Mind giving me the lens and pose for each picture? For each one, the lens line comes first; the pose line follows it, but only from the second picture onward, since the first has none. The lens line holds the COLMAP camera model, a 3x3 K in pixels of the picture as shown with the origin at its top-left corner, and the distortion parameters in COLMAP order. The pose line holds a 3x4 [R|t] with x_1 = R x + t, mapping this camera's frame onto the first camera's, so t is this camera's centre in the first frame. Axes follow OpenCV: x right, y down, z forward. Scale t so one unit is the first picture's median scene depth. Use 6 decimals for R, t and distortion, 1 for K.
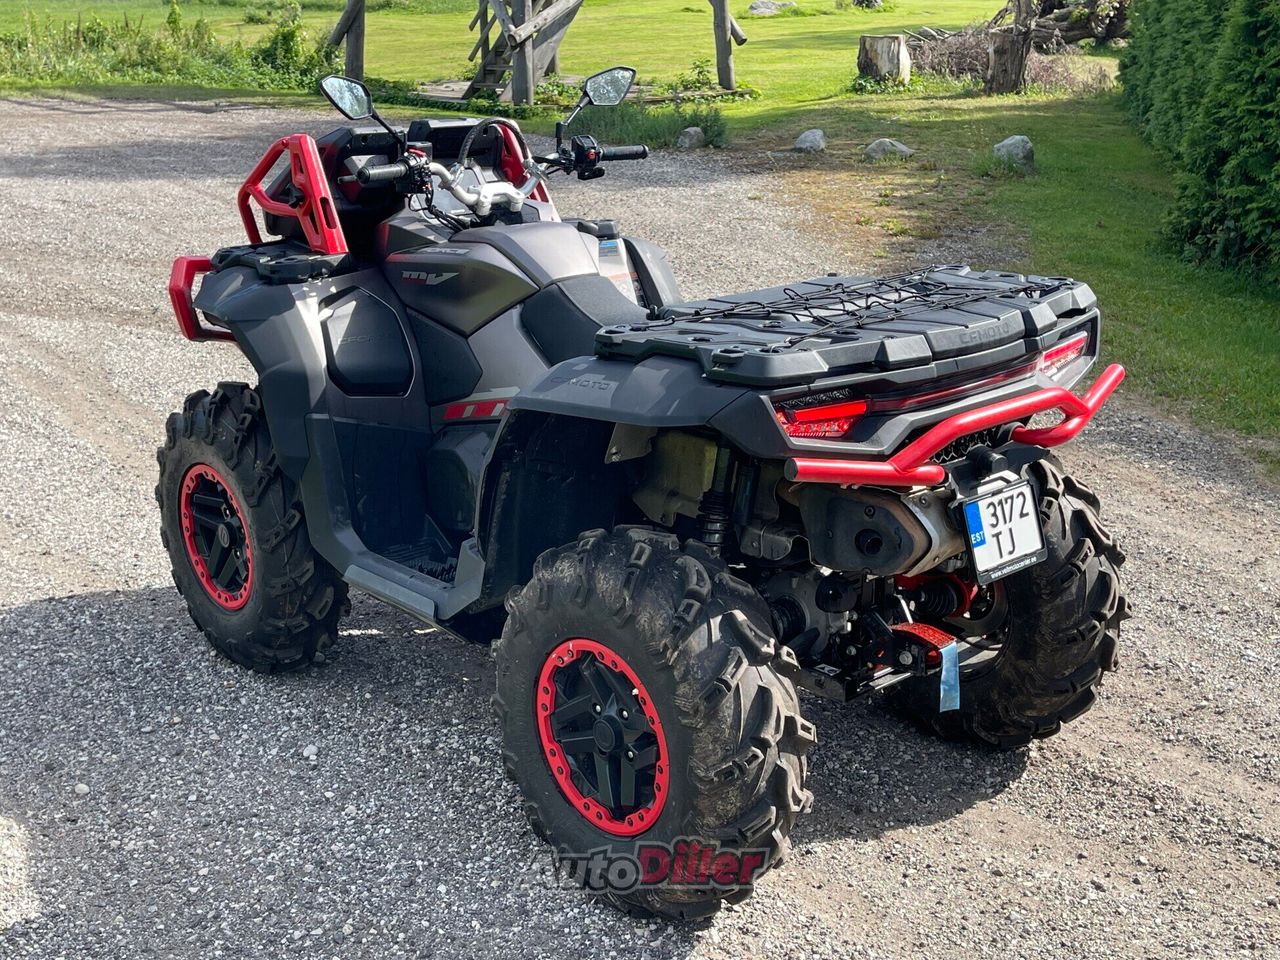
lens RADIAL K [[1556.1, 0, 643.1], [0, 1556.1, 457.0], [0, 0, 1]] dist [0.071003, -0.098145]
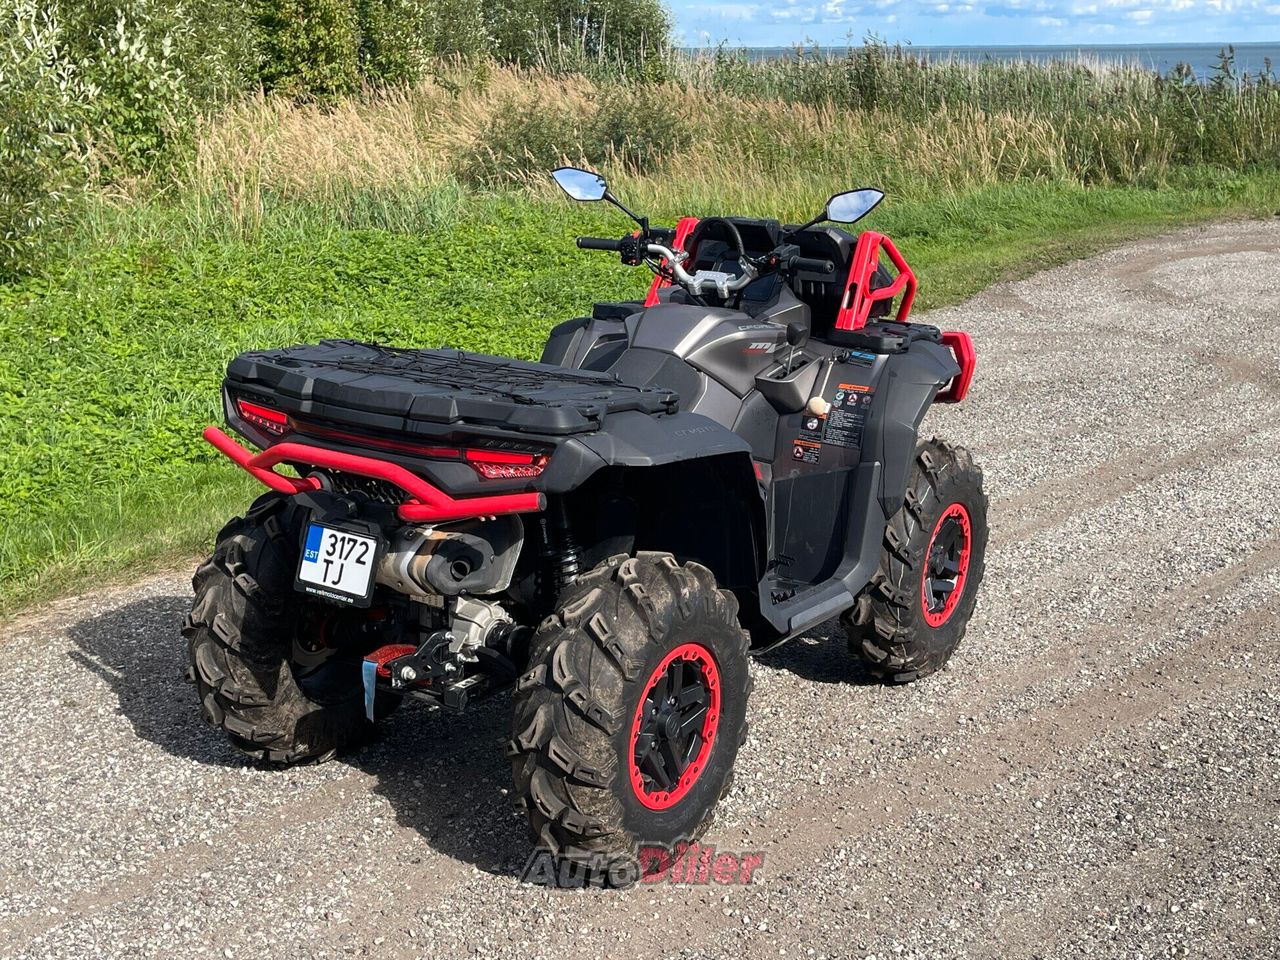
lens RADIAL K [[1556.1, 0, 643.1], [0, 1556.1, 457.0], [0, 0, 1]] dist [0.071003, -0.098145]
pose [[0.248458, 0.236922, -0.939221, 1.366015], [-0.301166, 0.940464, 0.157566, -0.281221], [0.920634, 0.243713, 0.305018, 0.827667]]
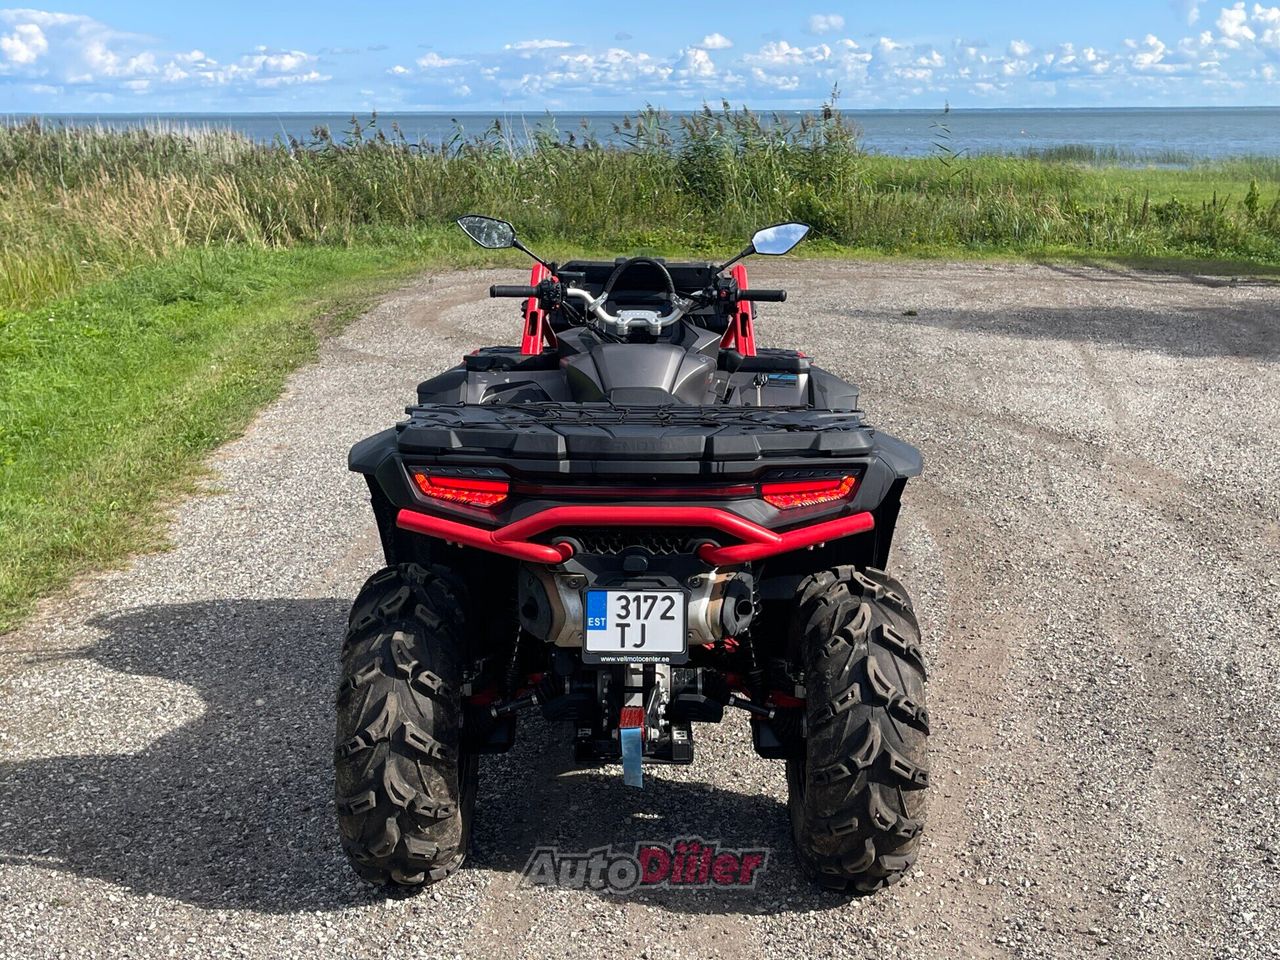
lens RADIAL K [[1556.1, 0, 643.1], [0, 1556.1, 457.0], [0, 0, 1]] dist [0.071003, -0.098145]
pose [[0.751942, 0.133133, -0.645646, 0.927396], [-0.202524, 0.978685, -0.034060, -0.032770], [0.627350, 0.156370, 0.762877, 0.139633]]
